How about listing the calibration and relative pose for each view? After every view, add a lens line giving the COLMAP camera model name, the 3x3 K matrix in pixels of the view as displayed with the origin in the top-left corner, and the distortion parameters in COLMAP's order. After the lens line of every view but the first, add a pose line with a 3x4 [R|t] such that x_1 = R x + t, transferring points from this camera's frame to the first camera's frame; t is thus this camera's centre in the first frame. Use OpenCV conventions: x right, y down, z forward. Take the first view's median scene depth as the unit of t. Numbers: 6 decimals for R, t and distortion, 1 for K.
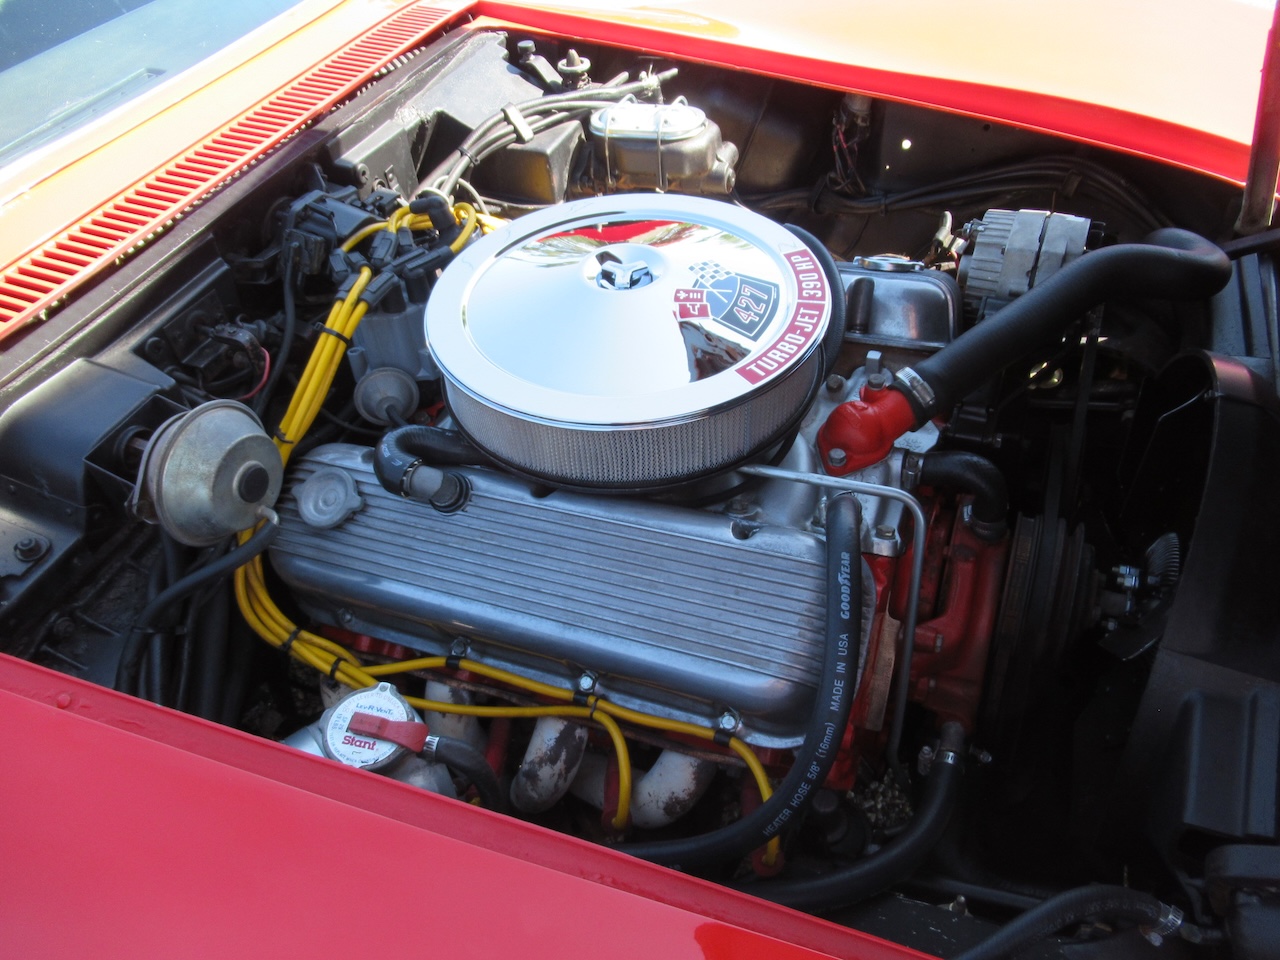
lens RADIAL K [[951.6, 0, 640.0], [0, 951.6, 480.0], [0, 0, 1]] dist [-0.010175, -0.003954]
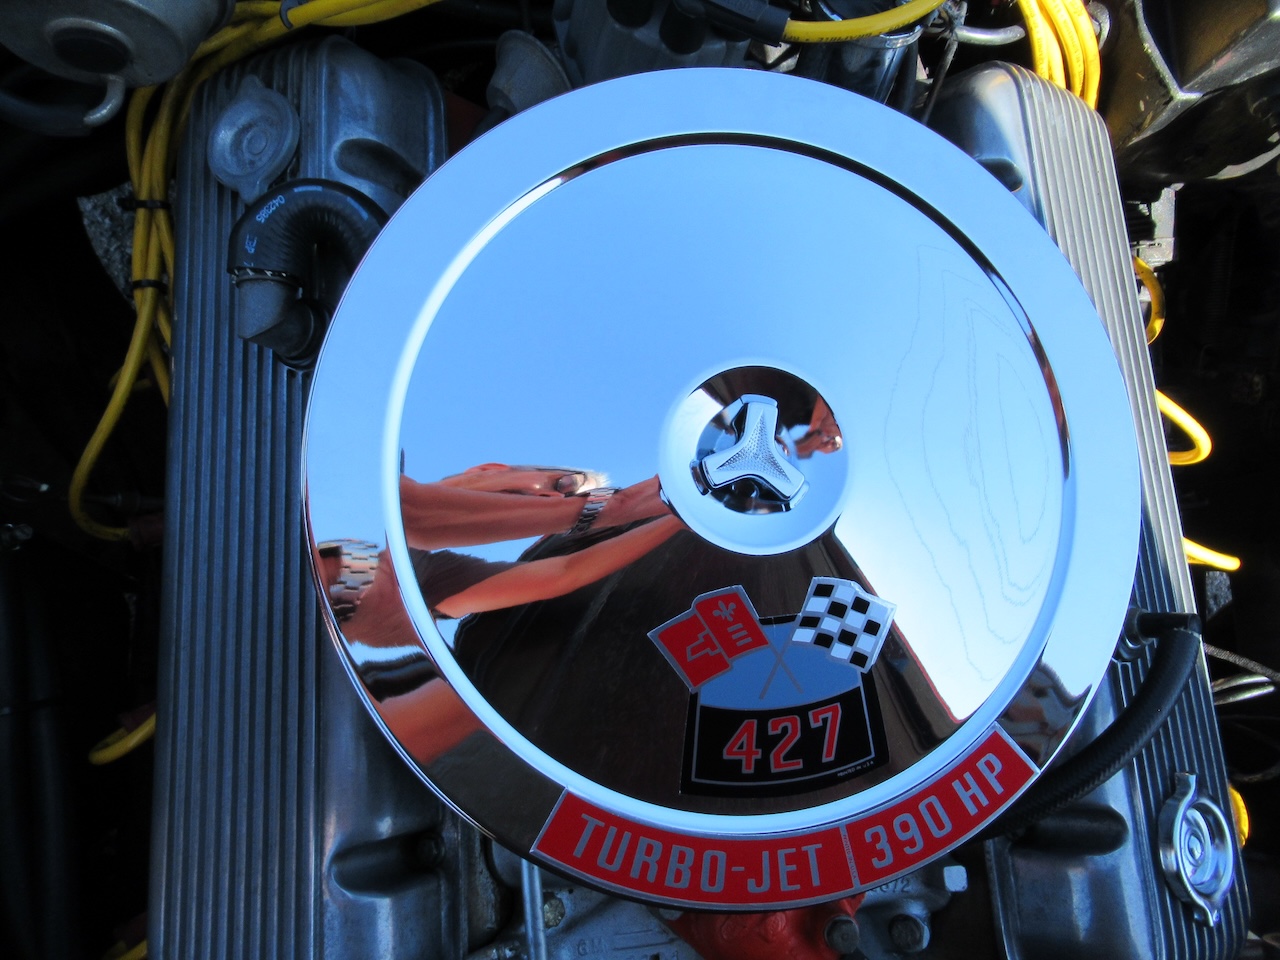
lens RADIAL K [[951.6, 0, 640.0], [0, 951.6, 480.0], [0, 0, 1]] dist [-0.010175, -0.003954]
pose [[0.417077, 0.908724, -0.016373, -0.022691], [-0.723835, 0.343005, 0.598674, -0.463642], [0.549645, -0.237842, 0.800826, 0.627590]]
